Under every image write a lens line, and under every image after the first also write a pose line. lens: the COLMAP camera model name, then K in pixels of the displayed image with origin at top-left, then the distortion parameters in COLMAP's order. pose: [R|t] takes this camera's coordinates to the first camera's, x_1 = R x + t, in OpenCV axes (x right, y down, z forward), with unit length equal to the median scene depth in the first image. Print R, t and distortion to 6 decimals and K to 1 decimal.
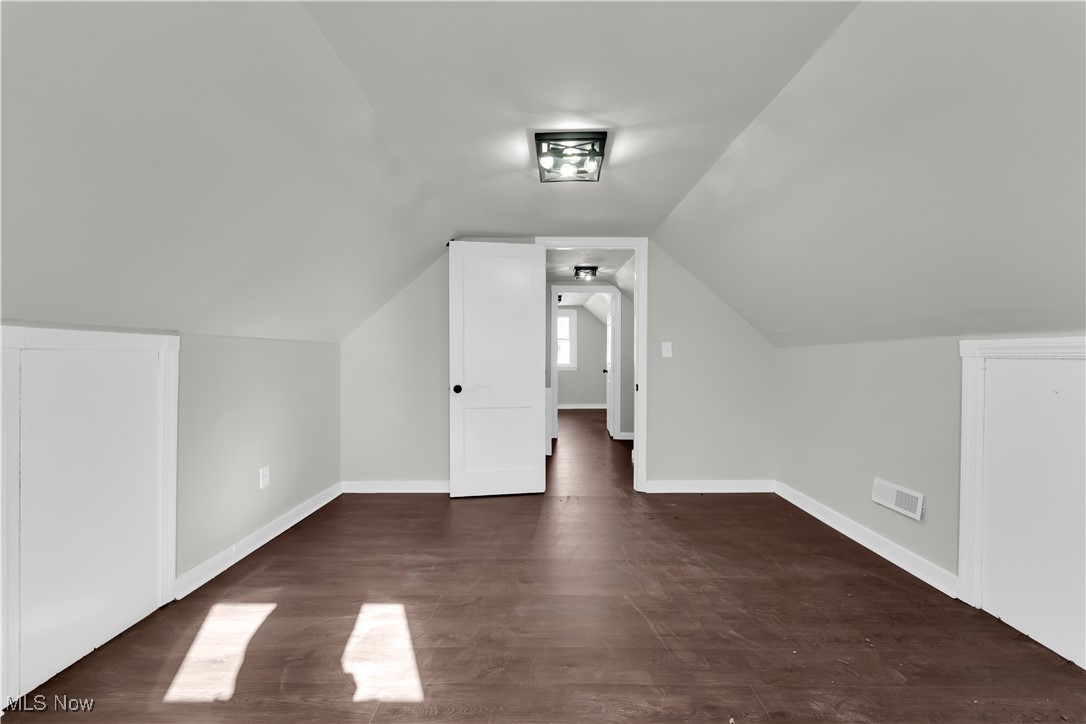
lens RADIAL K [[439.3, 0, 542.2], [0, 439.3, 359.6], [0, 0, 1]] dist [0.000197, -0.001237]
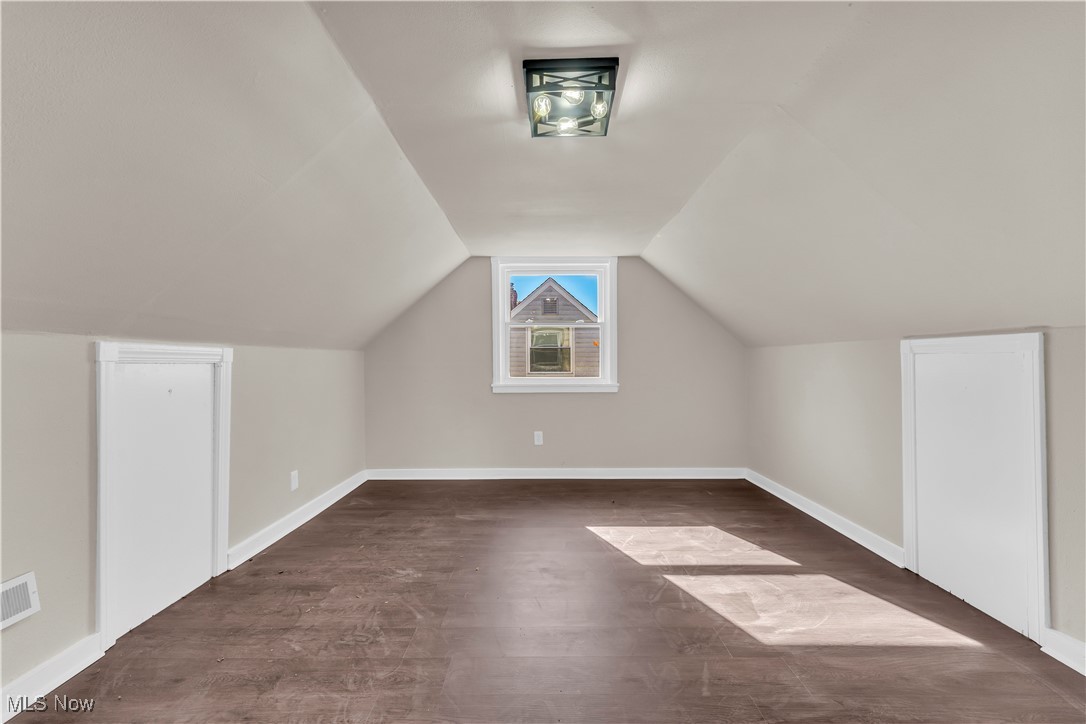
lens RADIAL K [[439.3, 0, 542.9], [0, 439.3, 361.3], [0, 0, 1]] dist [0.000197, -0.001237]
pose [[-0.999975, 0.004581, -0.005315, 0.125459], [0.004544, 0.999966, 0.006899, -0.008889], [0.005347, 0.006875, -0.999962, 1.936471]]
